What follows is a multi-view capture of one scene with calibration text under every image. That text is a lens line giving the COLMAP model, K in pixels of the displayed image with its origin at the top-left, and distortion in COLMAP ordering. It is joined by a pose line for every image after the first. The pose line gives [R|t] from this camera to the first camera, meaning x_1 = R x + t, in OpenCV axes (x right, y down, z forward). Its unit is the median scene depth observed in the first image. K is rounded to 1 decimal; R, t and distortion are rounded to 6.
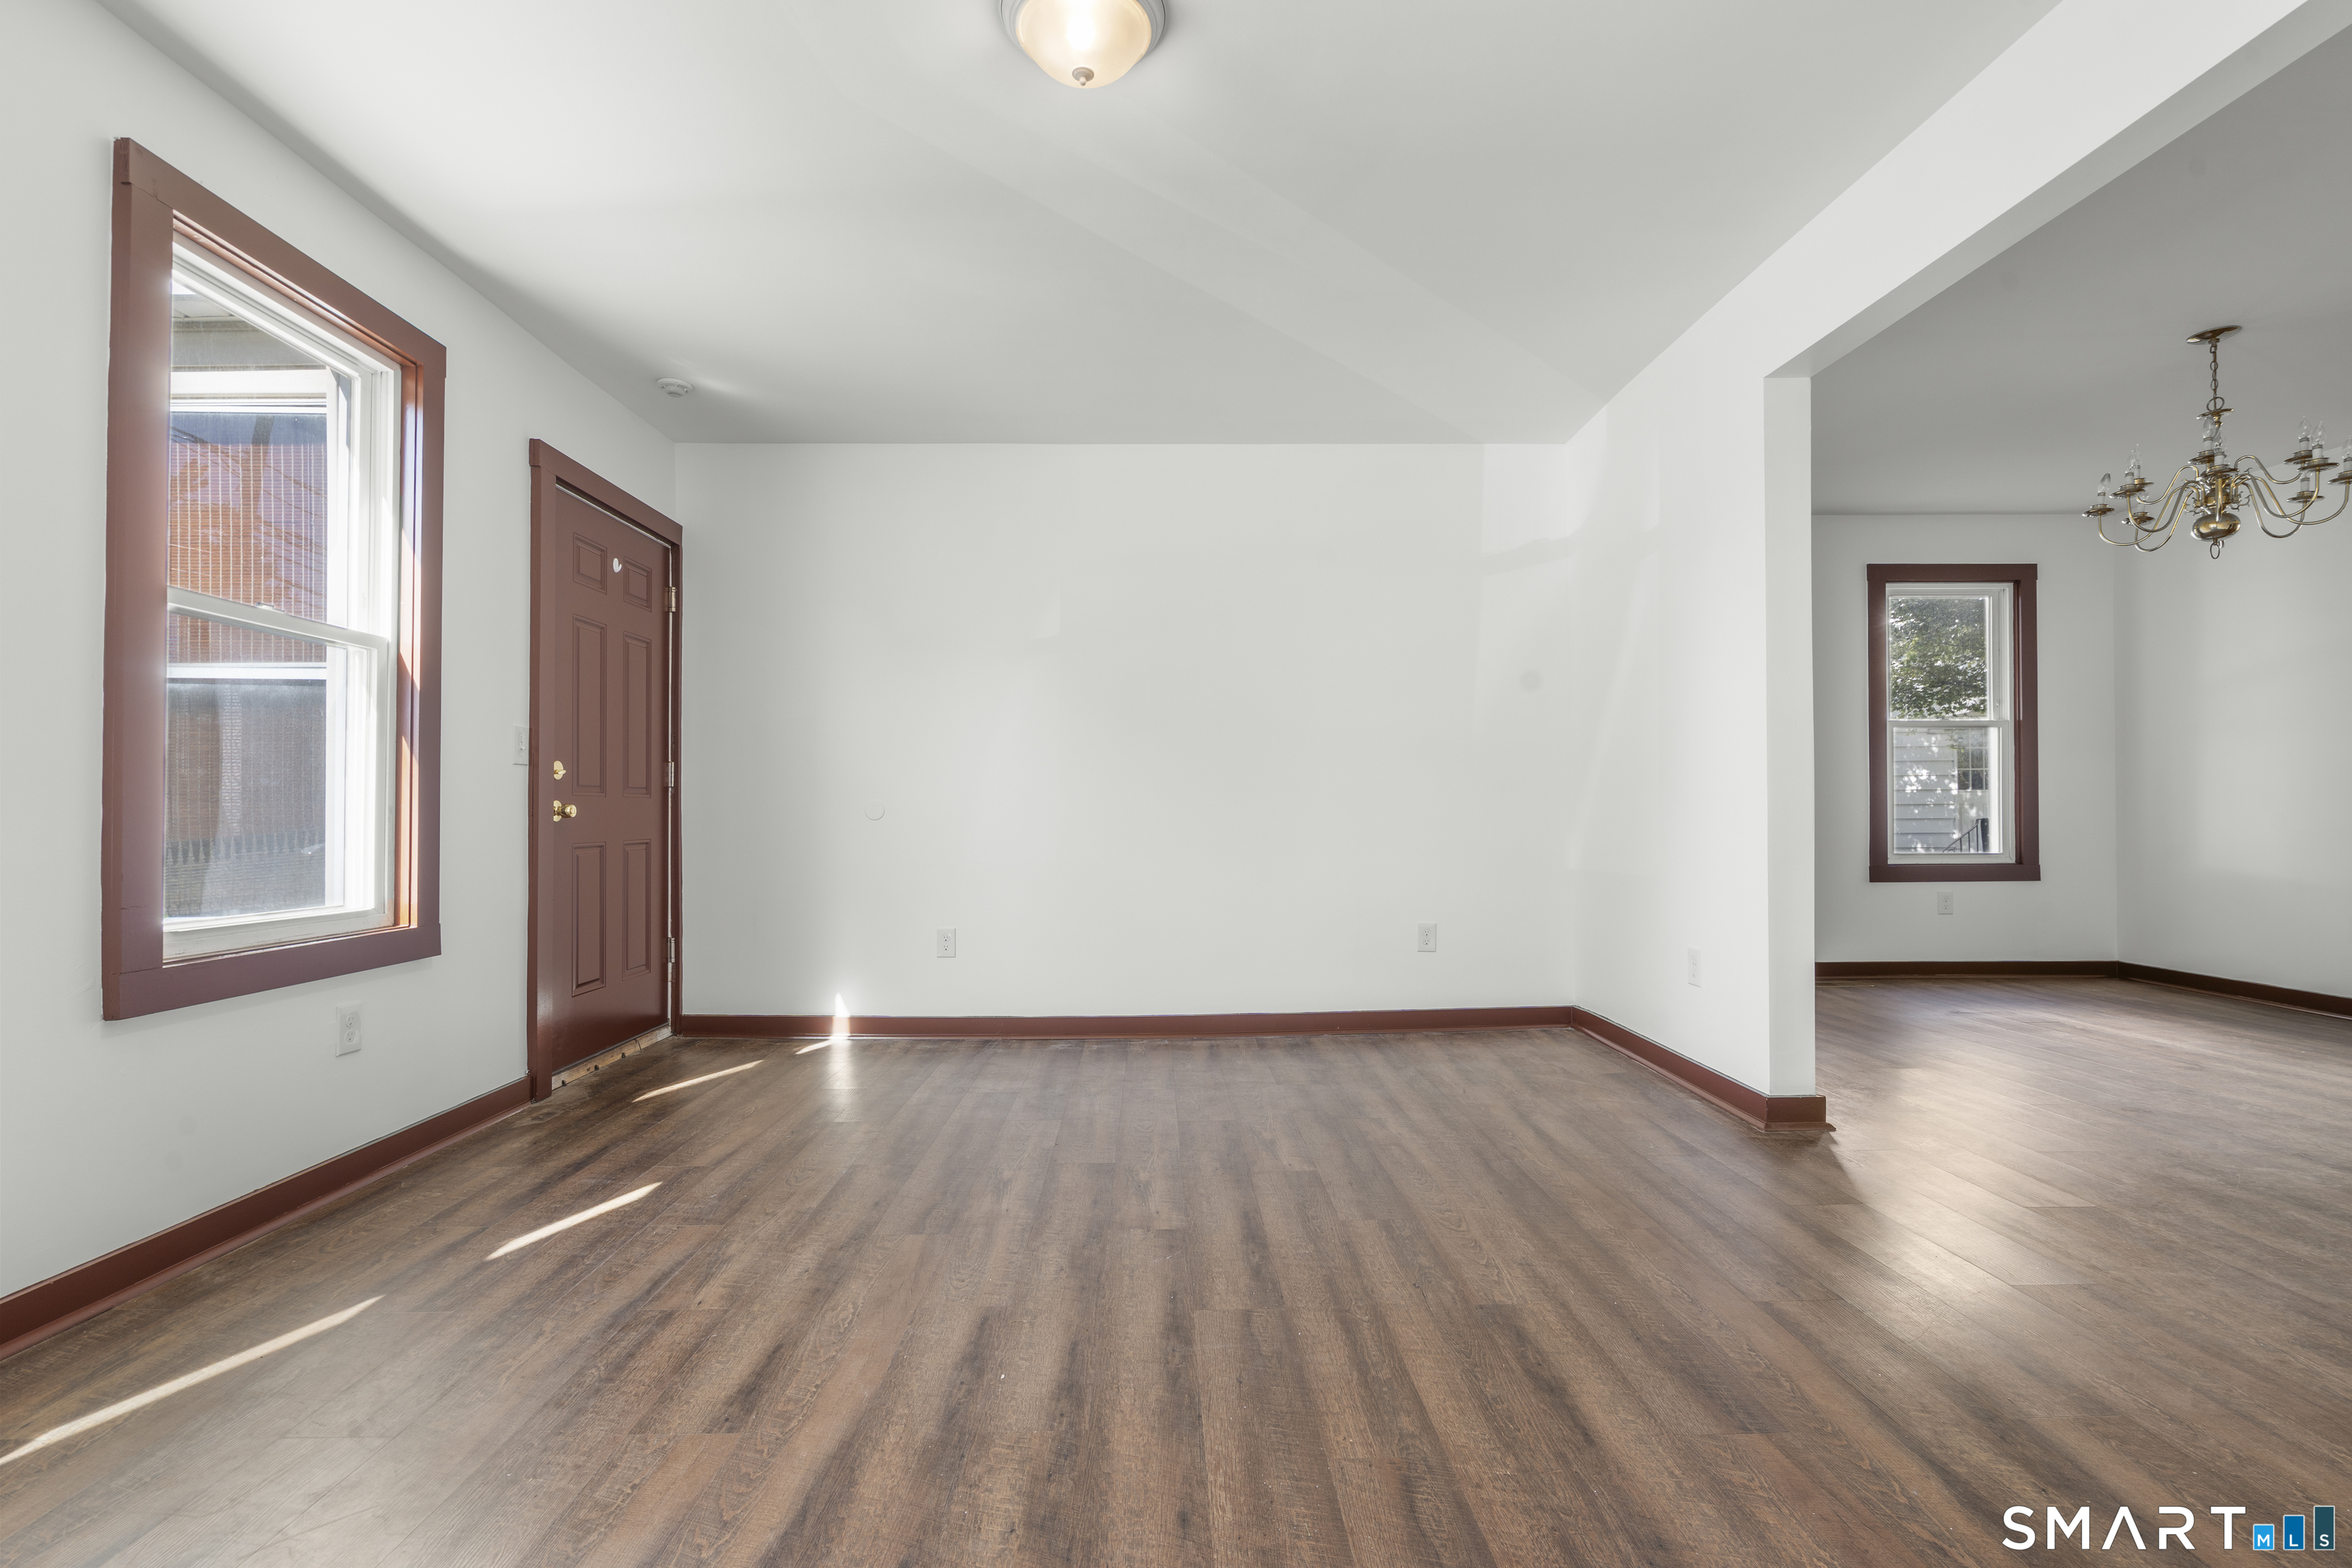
lens RADIAL K [[1058.4, 0, 1172.9], [0, 1058.4, 795.6], [0, 0, 1]] dist [-0.000855, 0.000403]
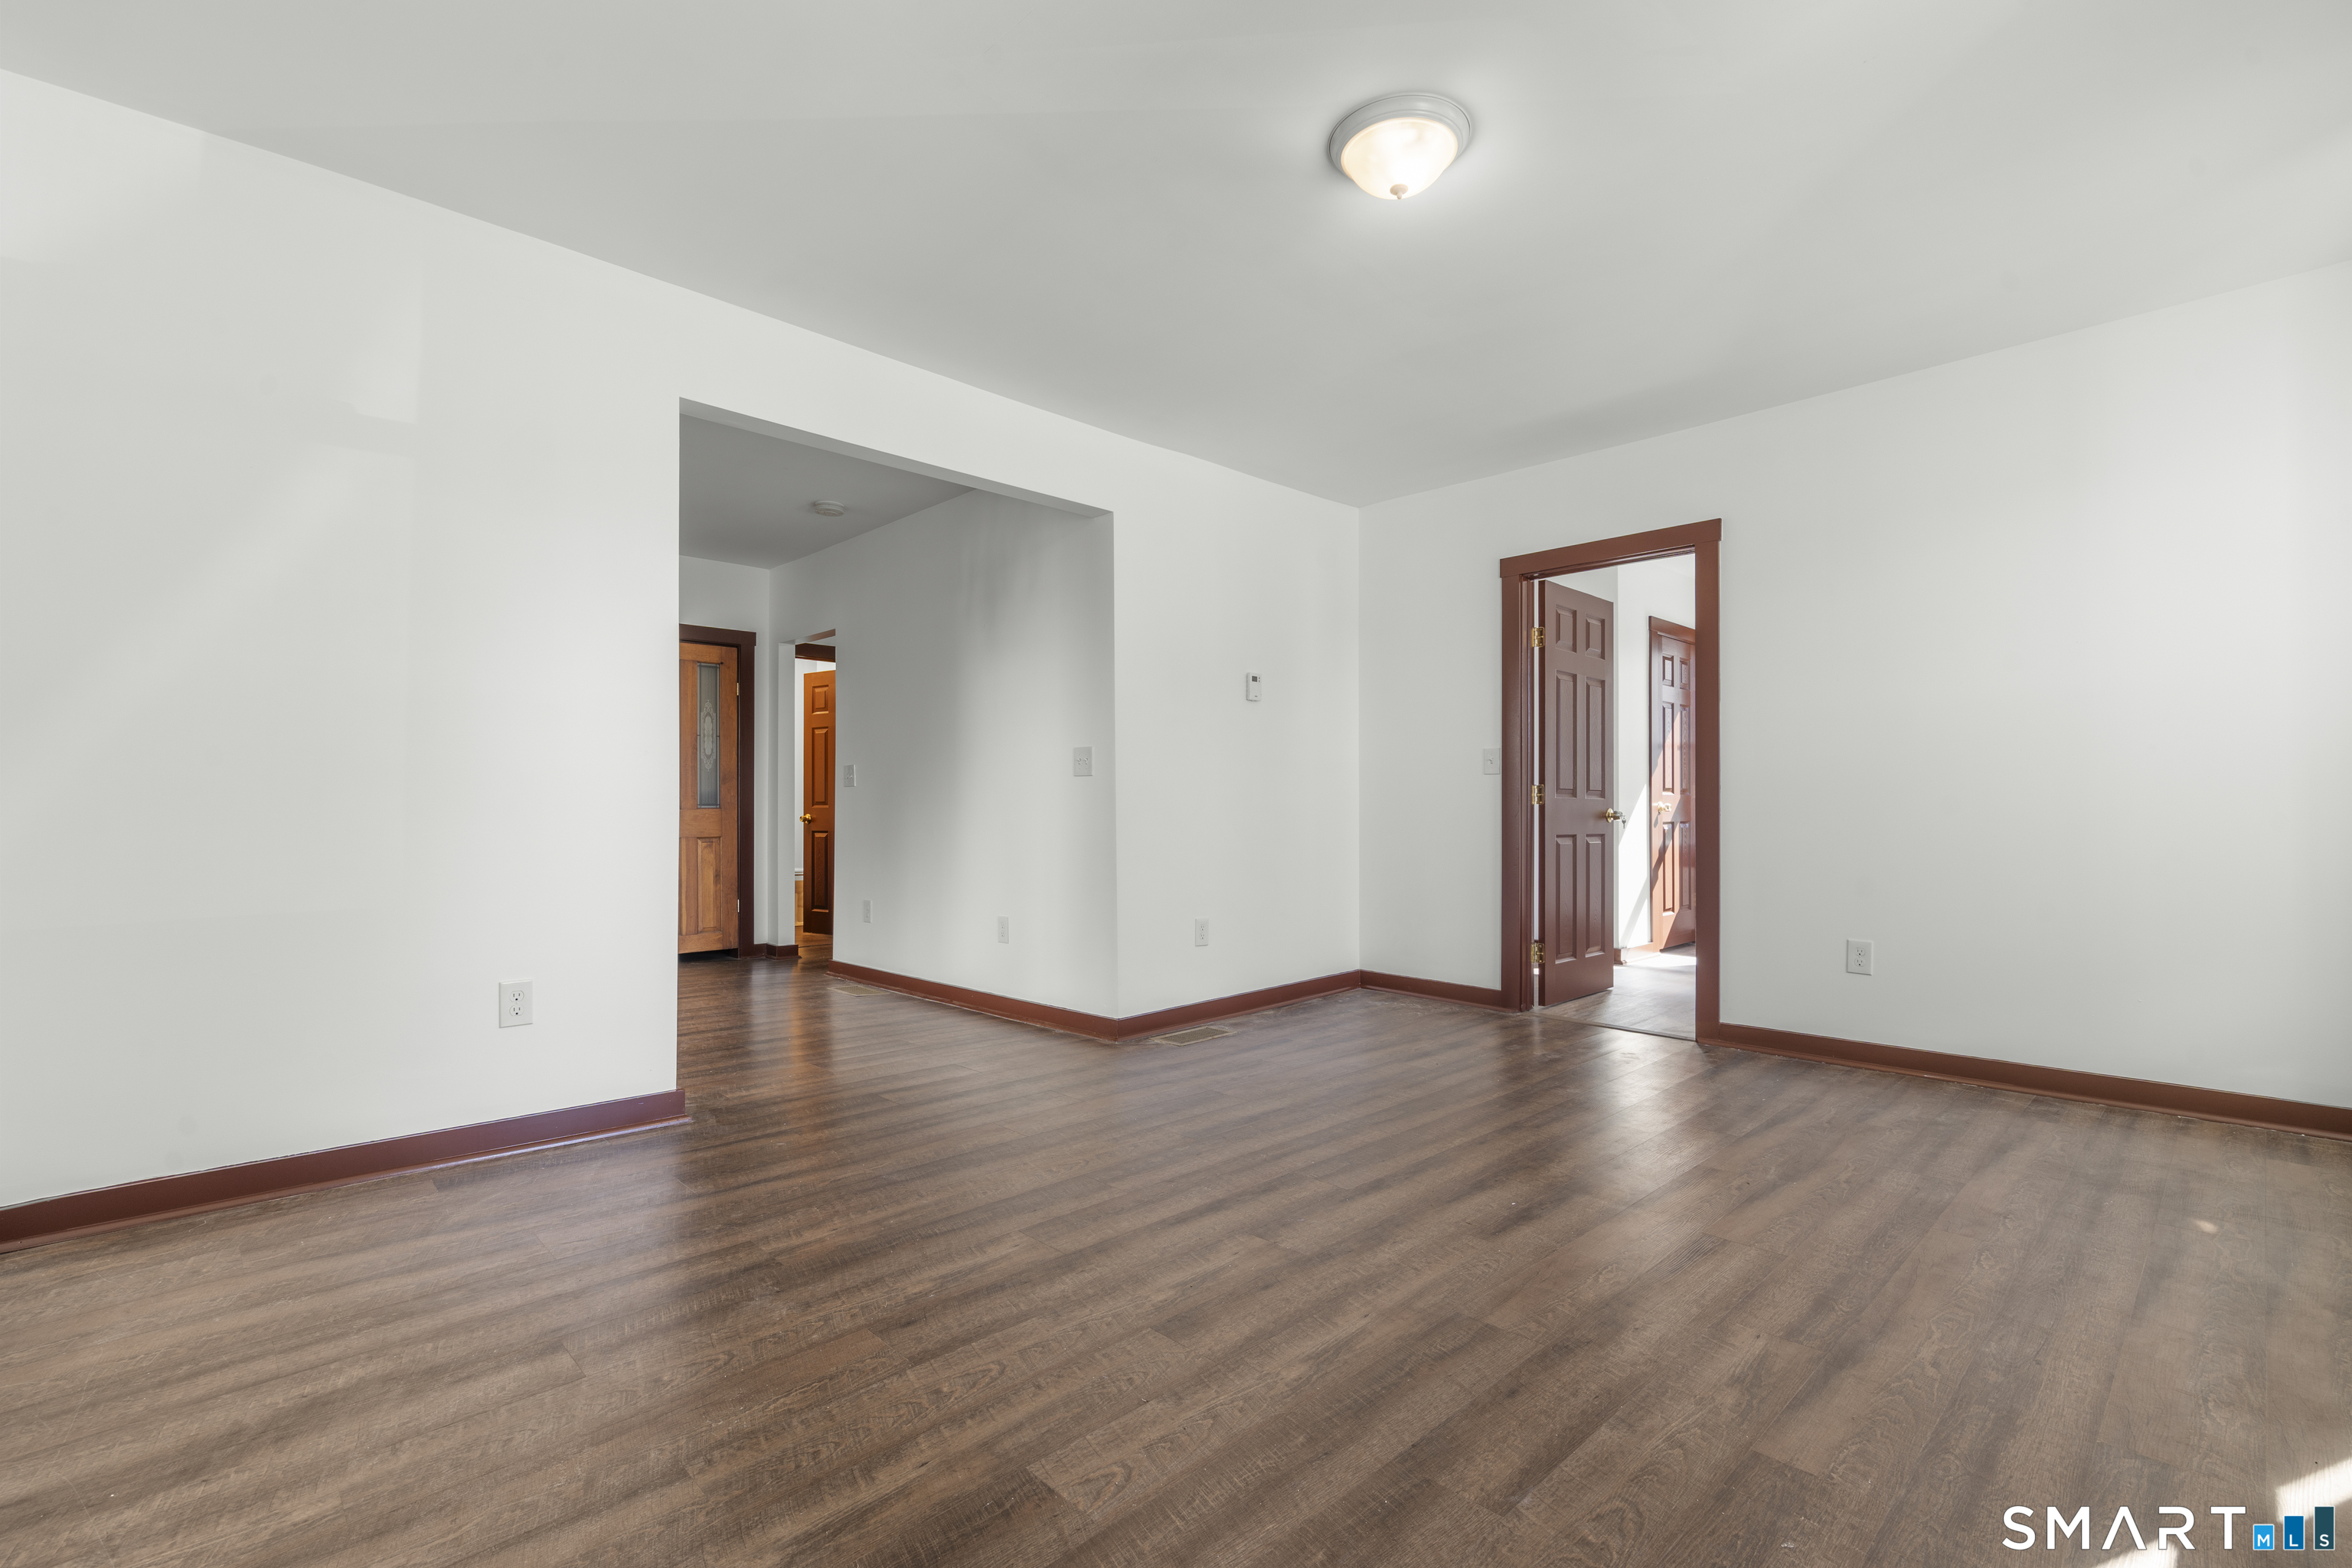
lens RADIAL K [[1052.7, 0, 1167.1], [0, 1052.7, 800.2], [0, 0, 1]] dist [-0.007888, 0.003389]
pose [[-0.676524, 0.014254, 0.736283, -0.713792], [-0.005180, 0.999696, -0.024113, 0.029921], [-0.736403, -0.020127, -0.676244, 1.840238]]
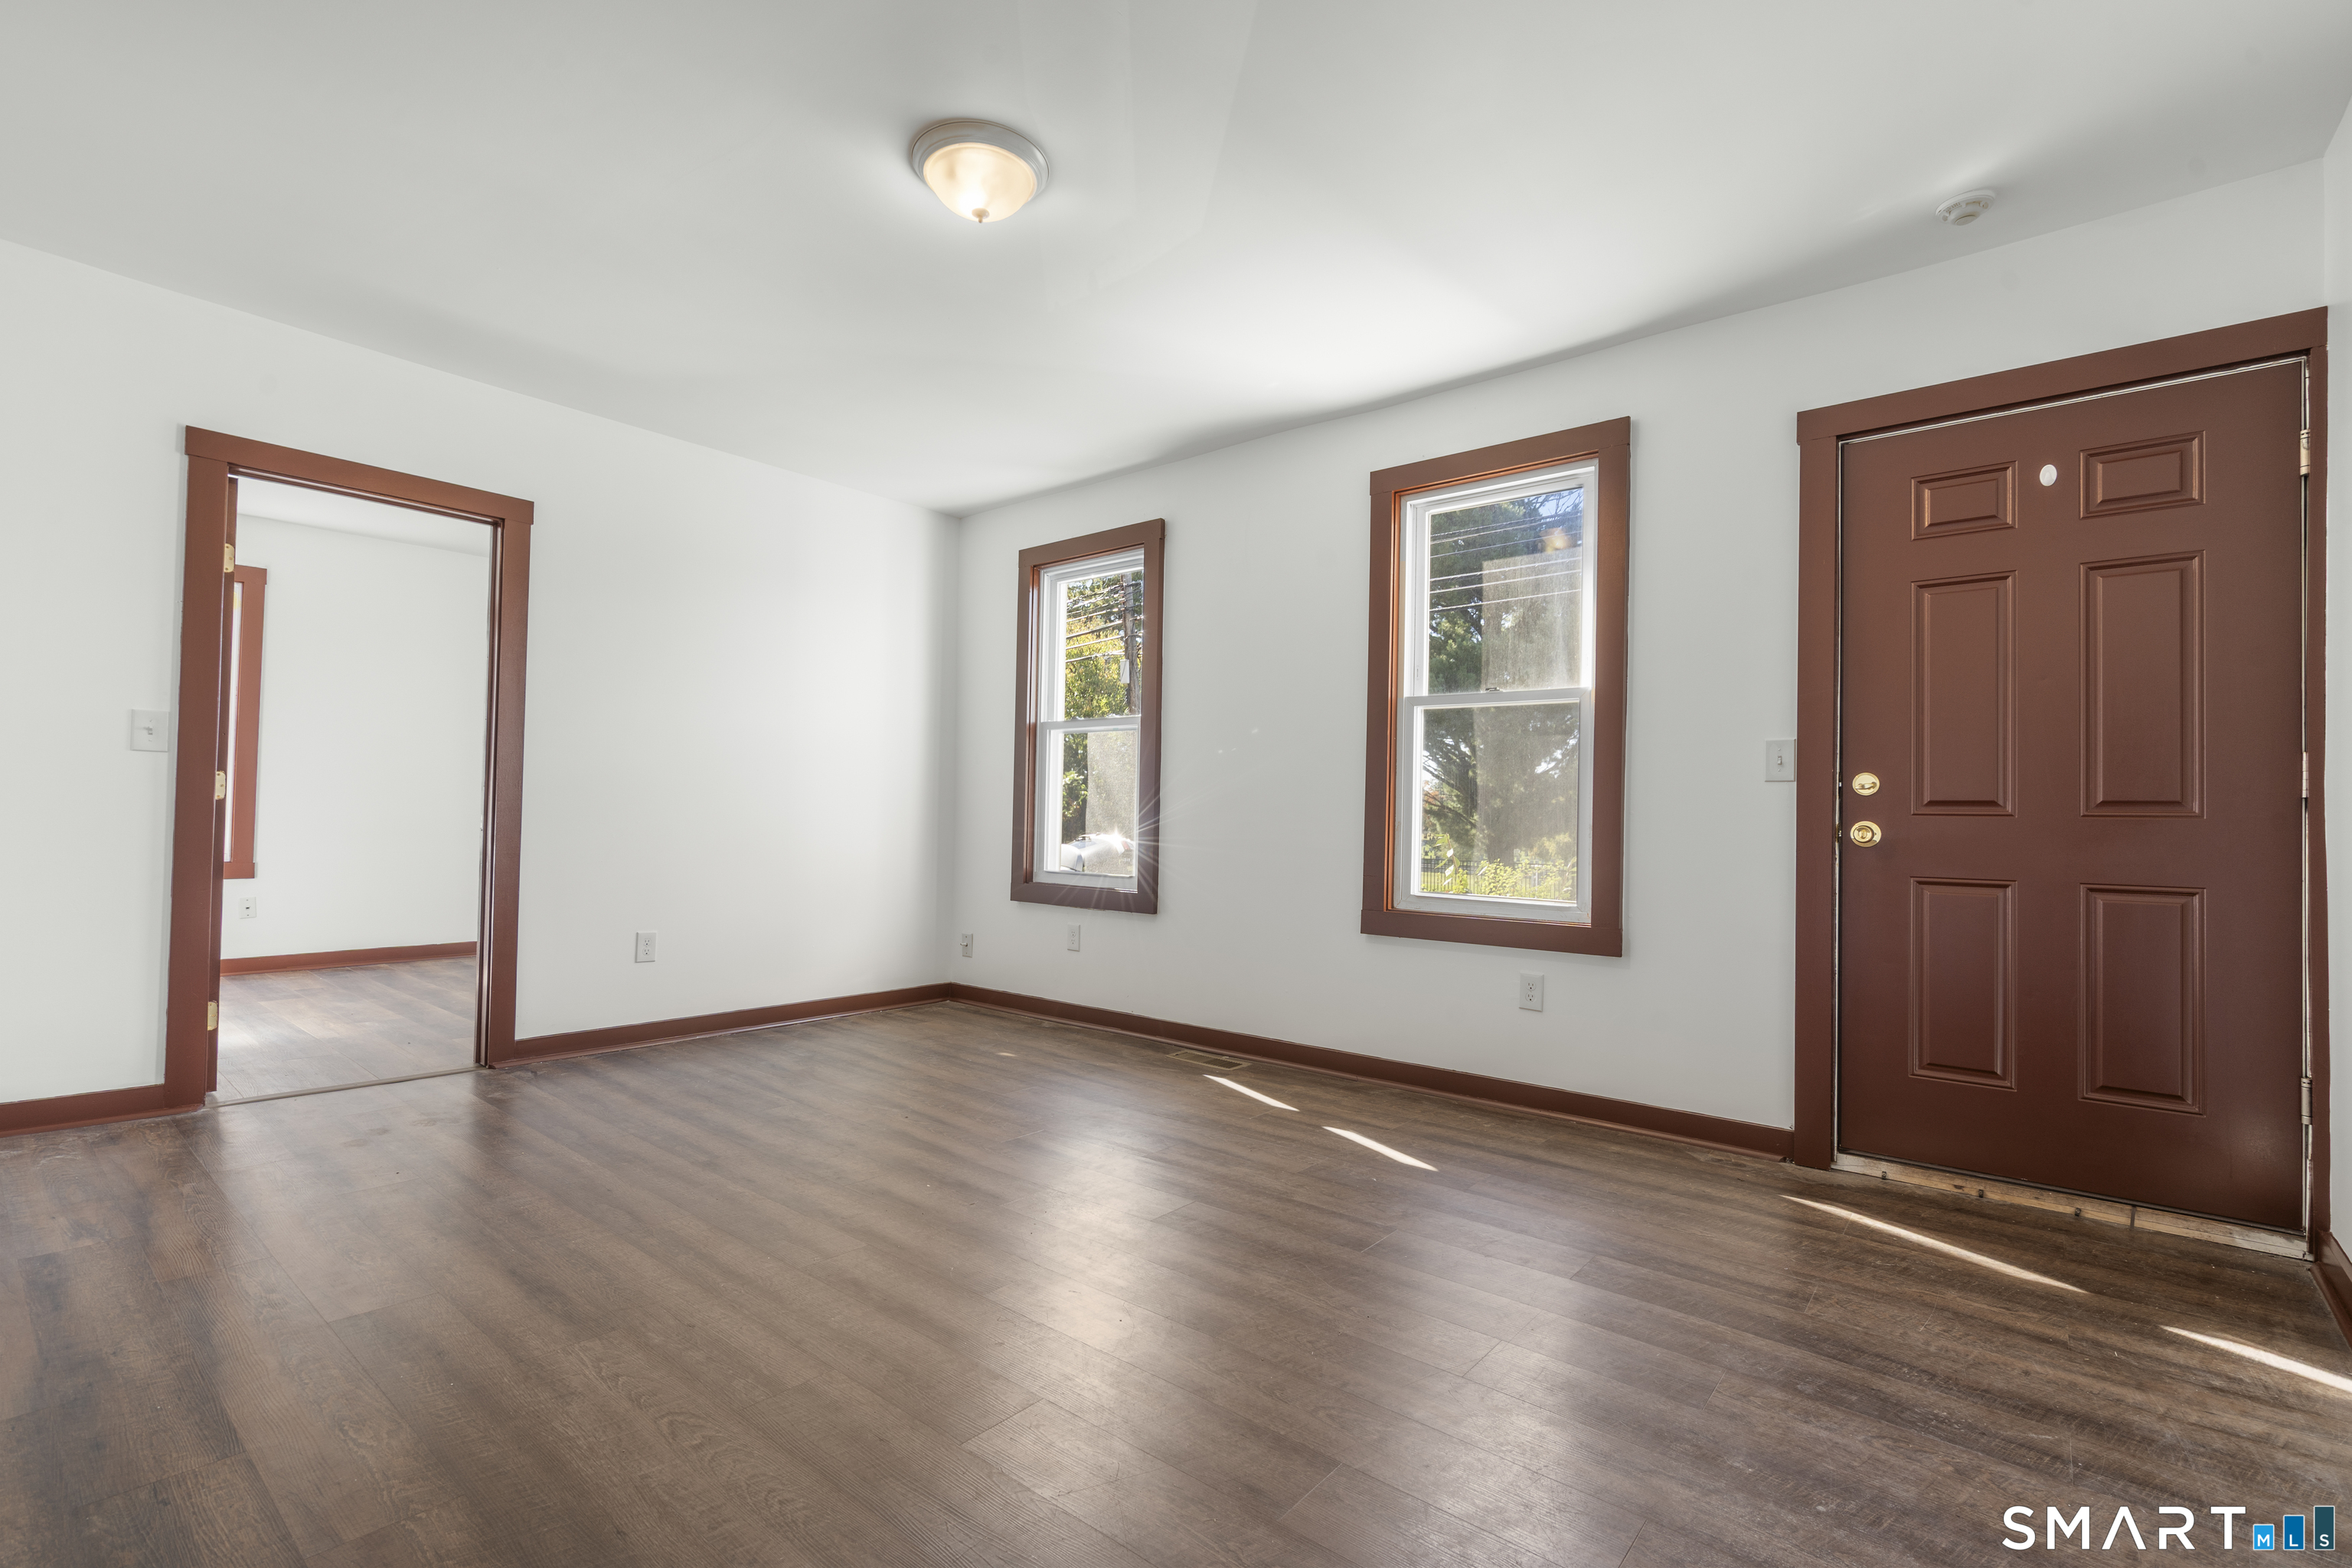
lens RADIAL K [[1052.7, 0, 1167.1], [0, 1052.7, 800.2], [0, 0, 1]] dist [-0.007888, 0.003389]
pose [[-0.657195, -0.018152, -0.753502, 0.620015], [-0.002416, 0.999756, -0.021978, 0.012509], [0.753717, -0.012624, -0.657078, 1.810556]]
